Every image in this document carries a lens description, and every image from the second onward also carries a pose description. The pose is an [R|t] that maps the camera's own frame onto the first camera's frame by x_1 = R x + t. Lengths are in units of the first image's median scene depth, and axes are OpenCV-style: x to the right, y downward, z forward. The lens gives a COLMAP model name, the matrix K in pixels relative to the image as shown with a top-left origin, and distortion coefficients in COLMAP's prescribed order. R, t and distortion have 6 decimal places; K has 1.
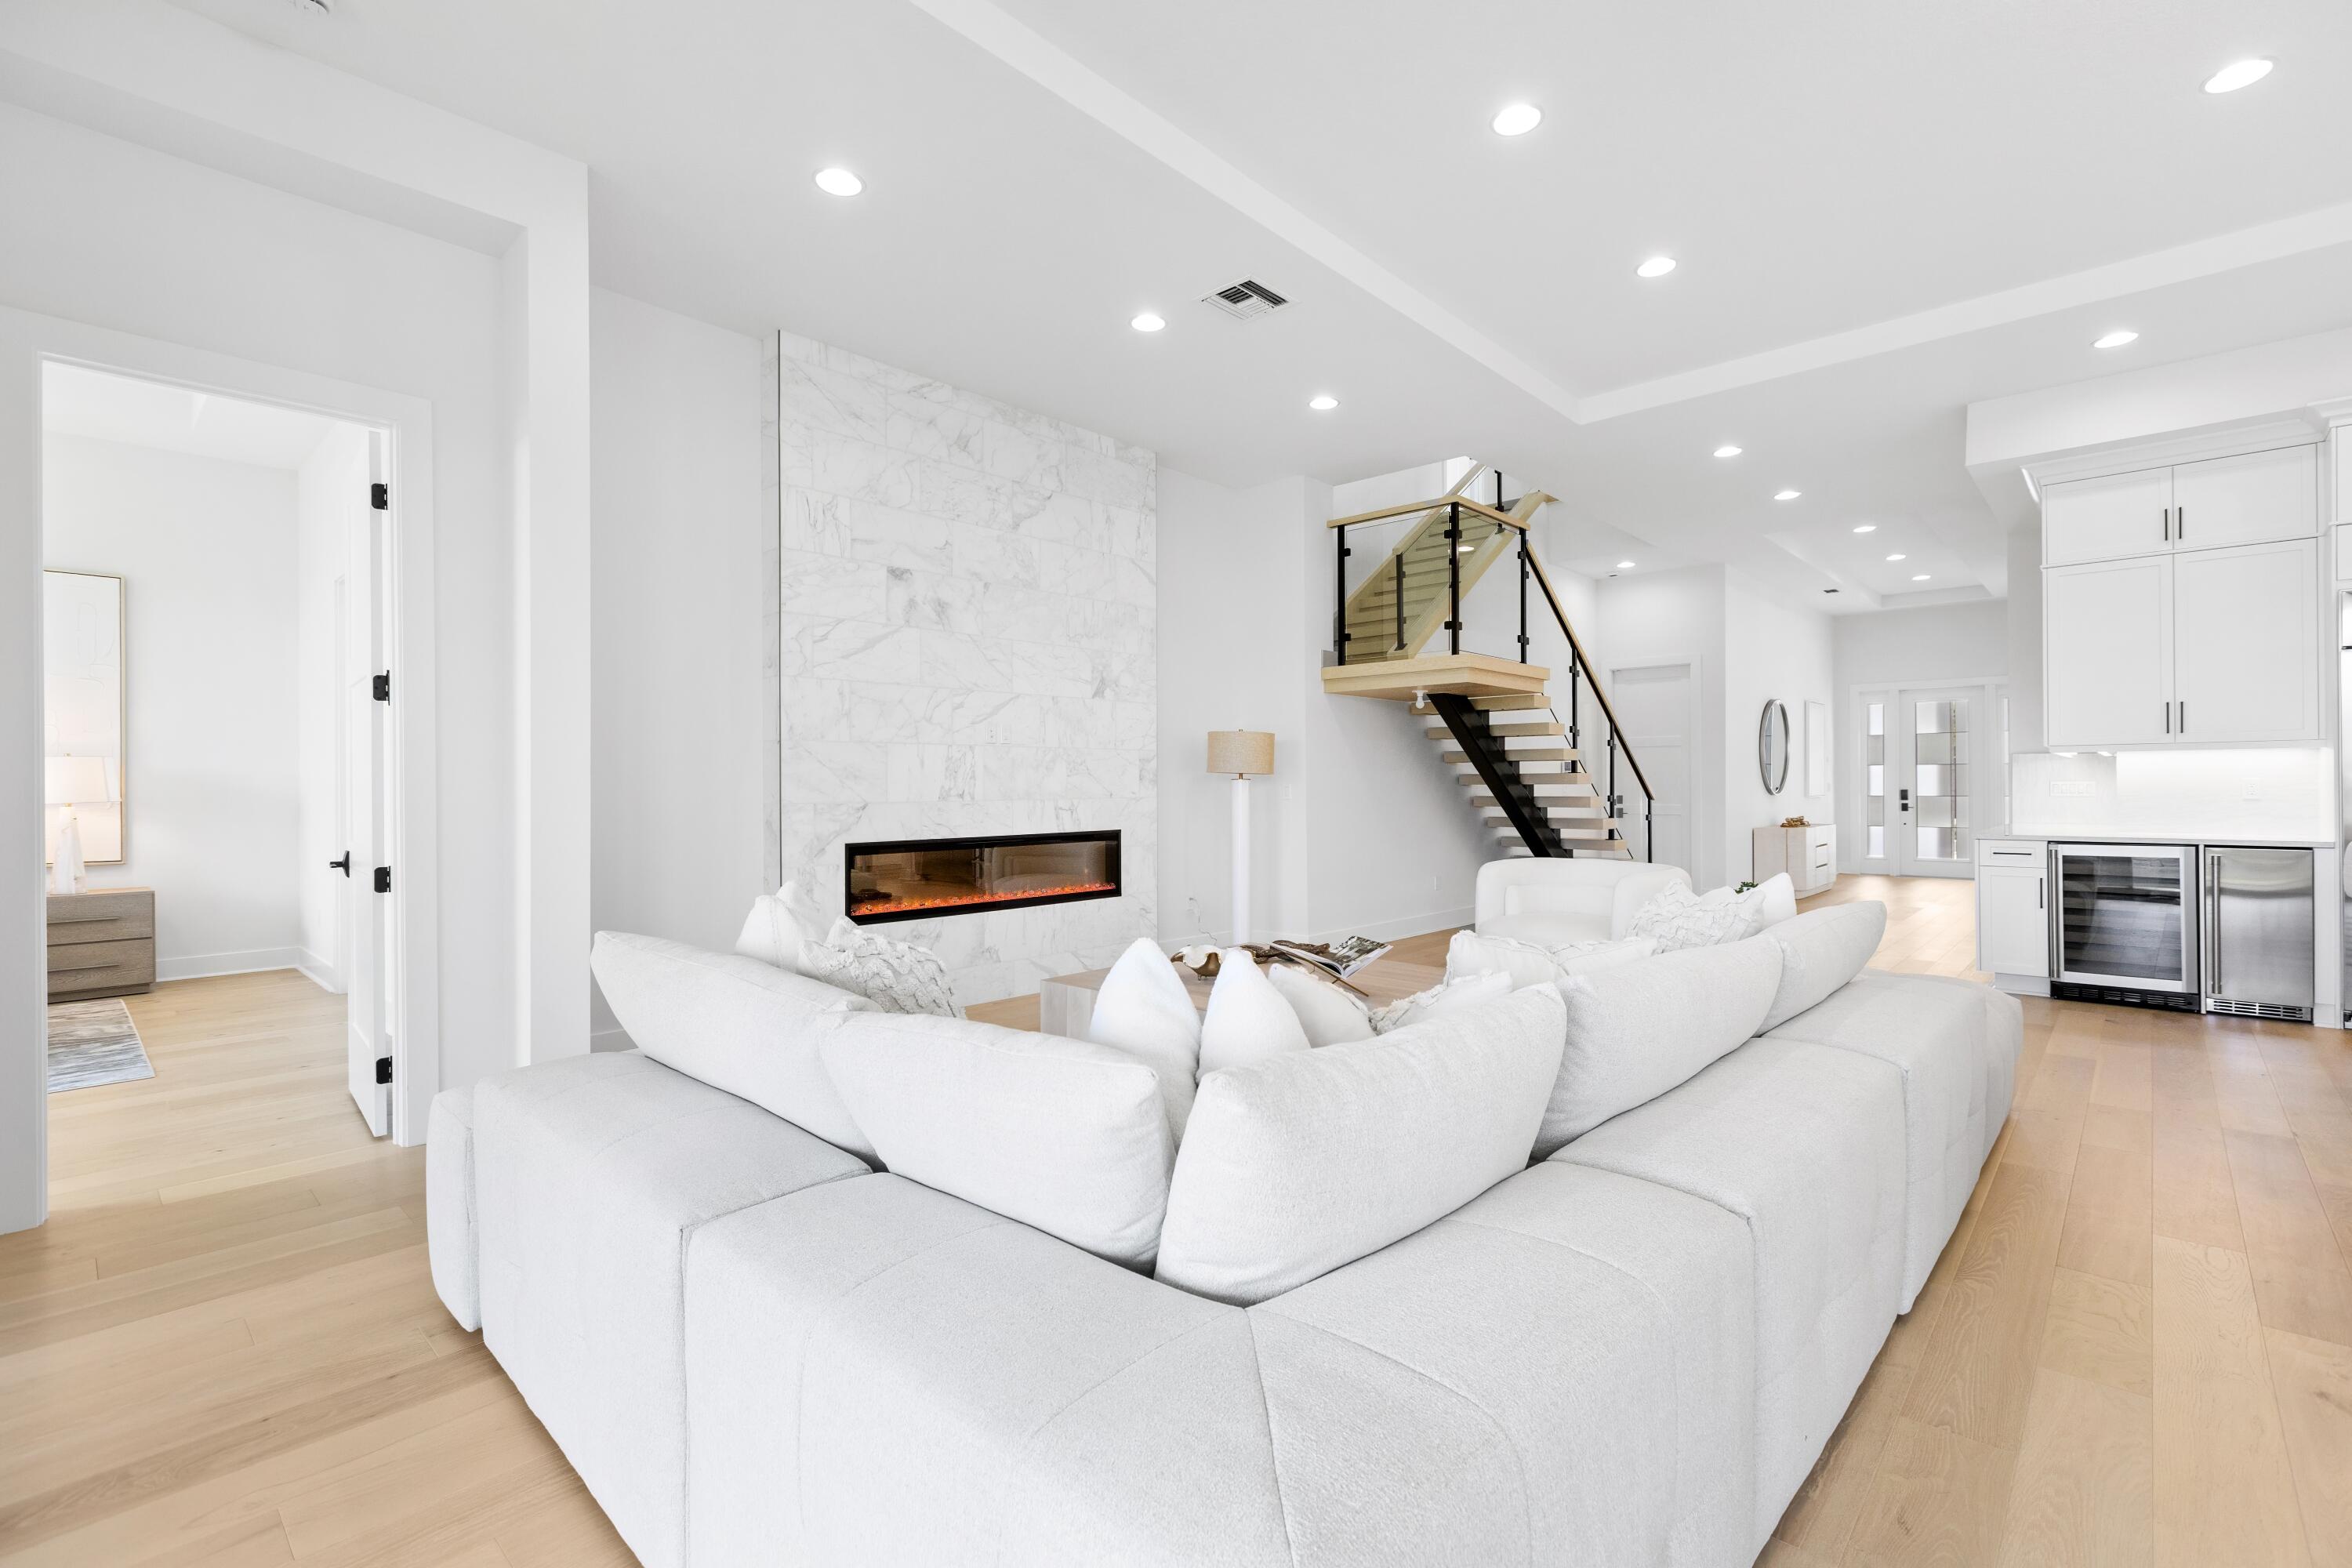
lens RADIAL K [[1055.5, 0, 1176.0], [0, 1055.5, 784.0], [0, 0, 1]] dist [-0.001451, 0.000146]
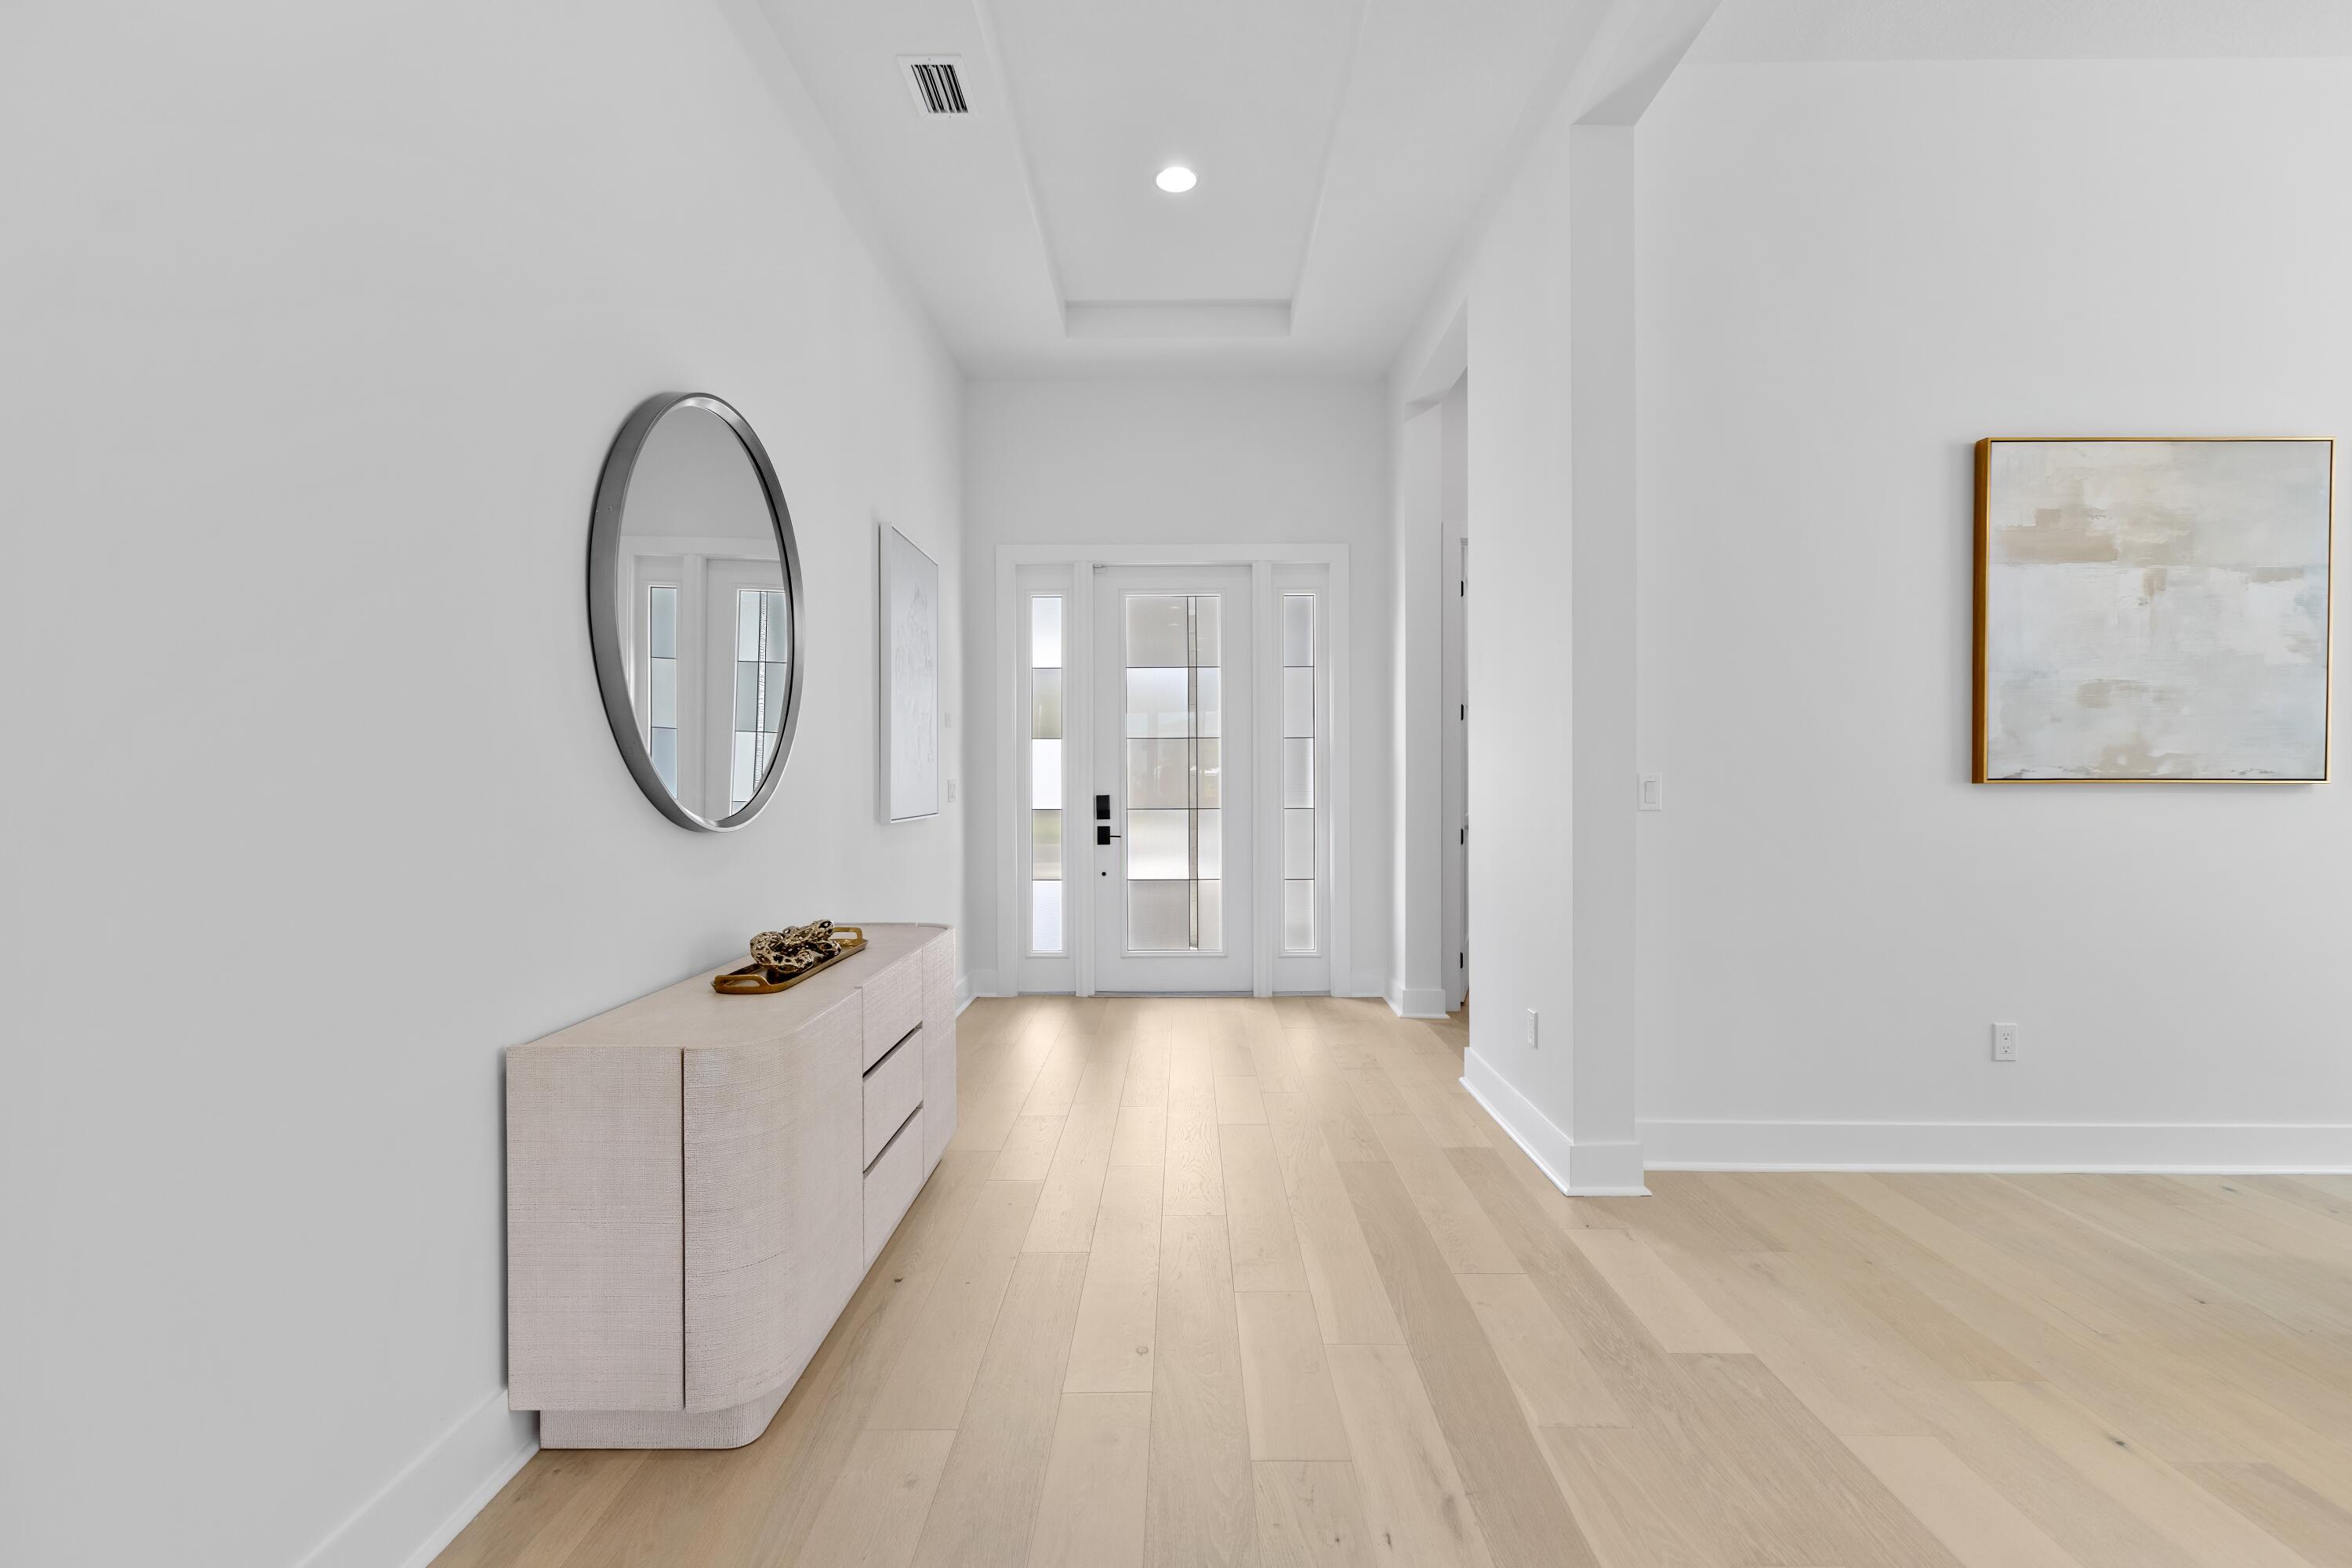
lens RADIAL K [[1060.6, 0, 1176.0], [0, 1060.6, 784.0], [0, 0, 1]] dist [0.000156, 0.000001]
pose [[0.732917, 0.003437, 0.680310, 1.013196], [-0.001012, 0.999992, -0.003962, 0.005741], [-0.680318, 0.002216, 0.732914, 1.610034]]
